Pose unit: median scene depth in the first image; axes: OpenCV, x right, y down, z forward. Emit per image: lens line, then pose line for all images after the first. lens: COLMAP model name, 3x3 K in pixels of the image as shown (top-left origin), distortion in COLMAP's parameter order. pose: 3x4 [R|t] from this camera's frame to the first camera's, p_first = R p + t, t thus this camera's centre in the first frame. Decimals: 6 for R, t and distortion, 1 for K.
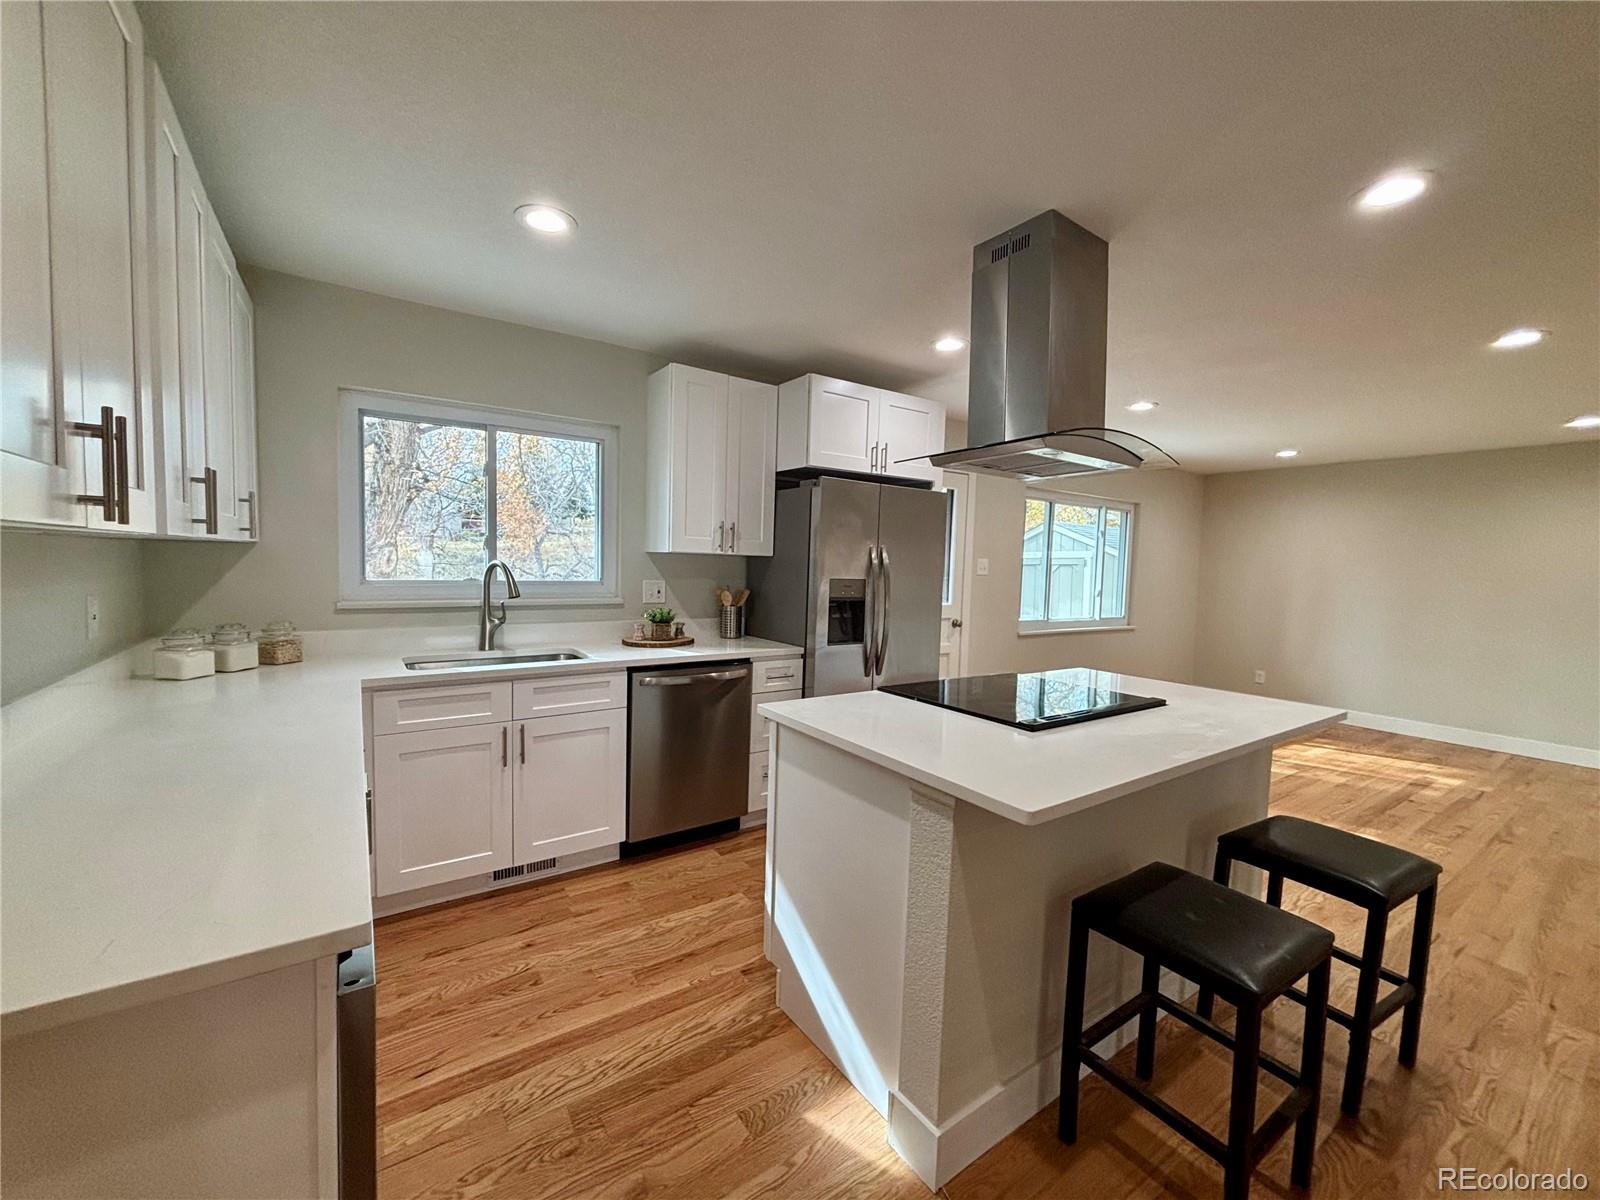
lens RADIAL K [[641.9, 0, 799.0], [0, 641.9, 598.7], [0, 0, 1]] dist [-0.001318, 0.000332]
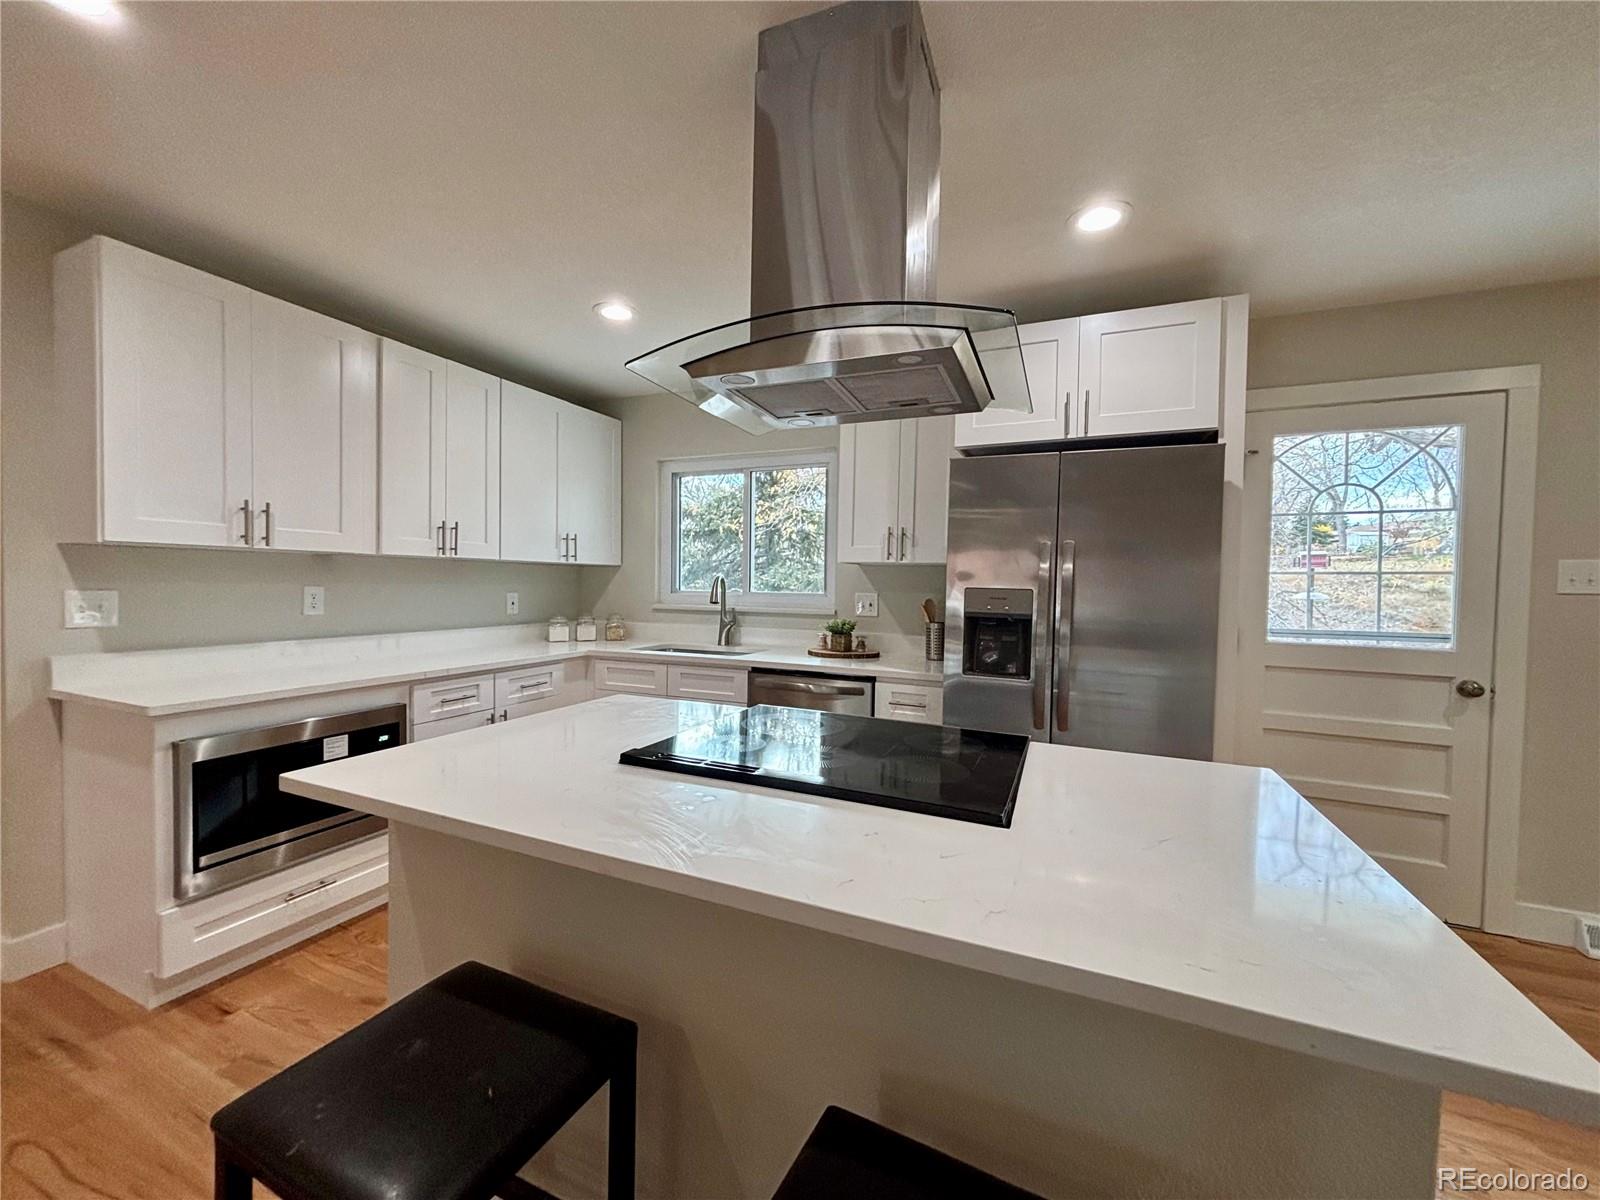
lens RADIAL K [[641.9, 0, 793.7], [0, 641.9, 601.5], [0, 0, 1]] dist [-0.001318, 0.000332]
pose [[0.516239, 0.007890, -0.856408, 0.586984], [-0.052391, 0.998376, -0.022383, 0.013330], [0.854841, 0.056423, 0.515814, 0.414489]]
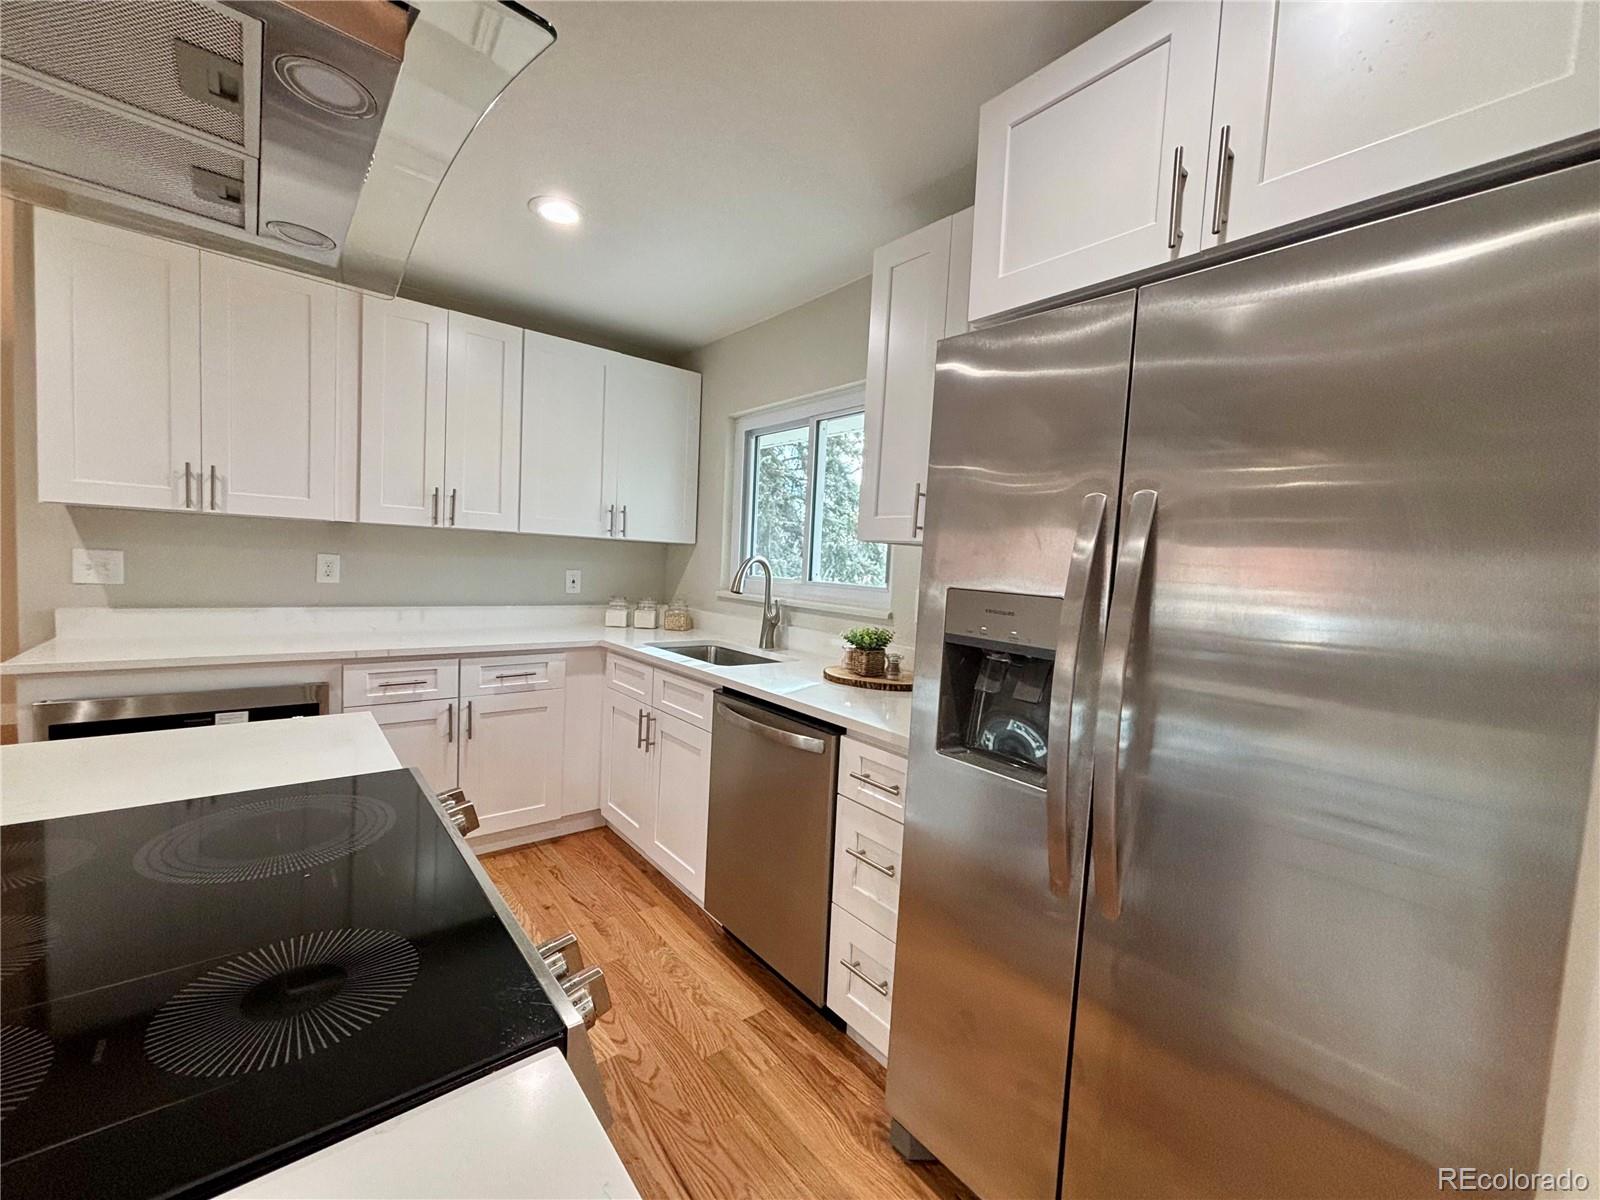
lens RADIAL K [[641.9, 0, 791.7], [0, 641.9, 597.6], [0, 0, 1]] dist [-0.001318, 0.000332]
pose [[0.073821, 0.035450, -0.996641, 0.429171], [-0.106896, 0.993892, 0.027435, -0.023854], [0.991526, 0.104512, 0.077160, 0.848621]]
